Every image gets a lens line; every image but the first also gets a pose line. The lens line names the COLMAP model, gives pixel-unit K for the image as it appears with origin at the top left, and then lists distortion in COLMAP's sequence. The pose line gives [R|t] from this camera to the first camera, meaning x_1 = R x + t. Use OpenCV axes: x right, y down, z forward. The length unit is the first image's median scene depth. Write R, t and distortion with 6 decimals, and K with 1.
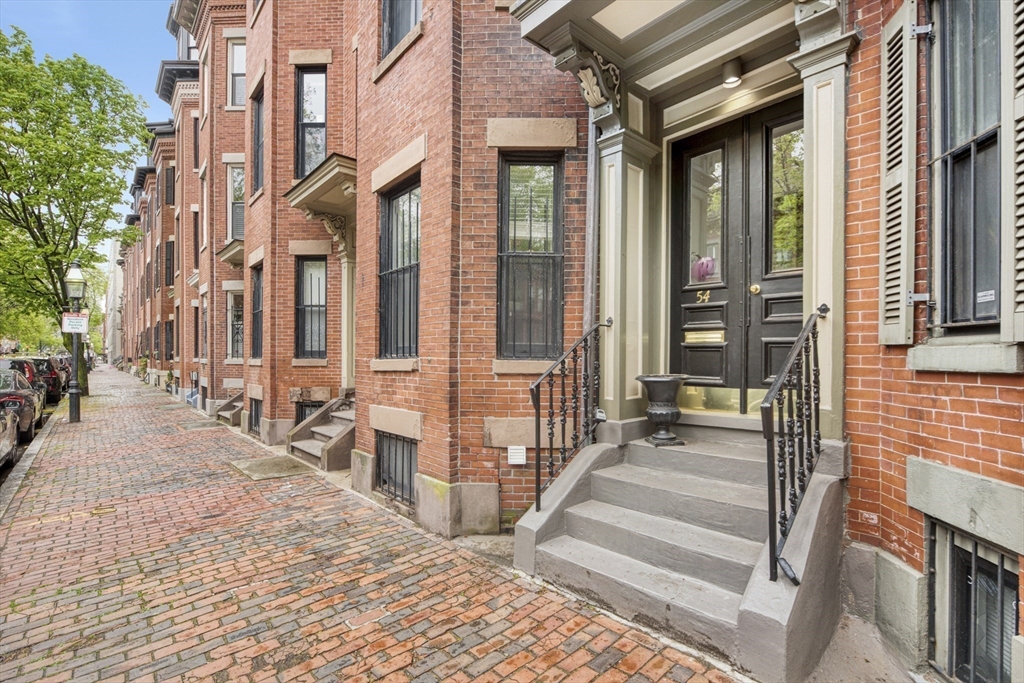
lens RADIAL K [[489.6, 0, 512.7], [0, 489.6, 346.6], [0, 0, 1]] dist [0.027358, -0.001553]
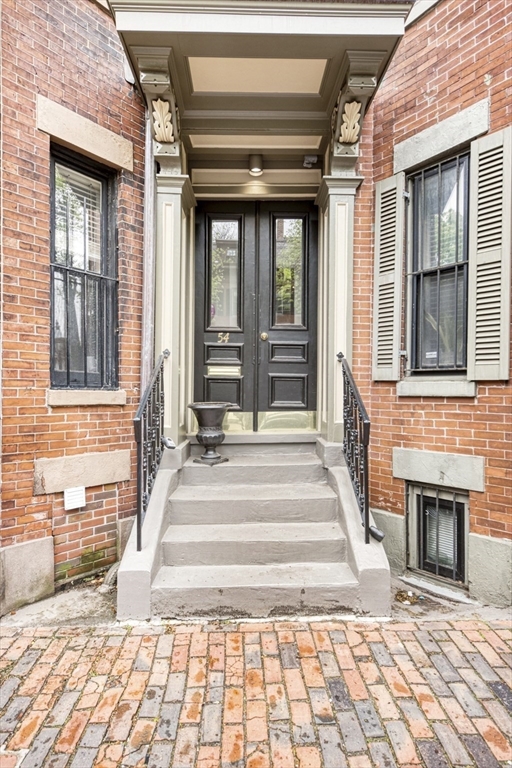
lens RADIAL K [[426.6, 0, 256.0], [0, 426.6, 384.0], [0, 0, 1]] dist [0.029371, -0.001036]
pose [[0.656002, 0.012351, 0.754658, -0.422378], [-0.021040, 0.999777, 0.001927, 0.010306], [-0.754466, -0.017142, 0.656115, 0.294537]]
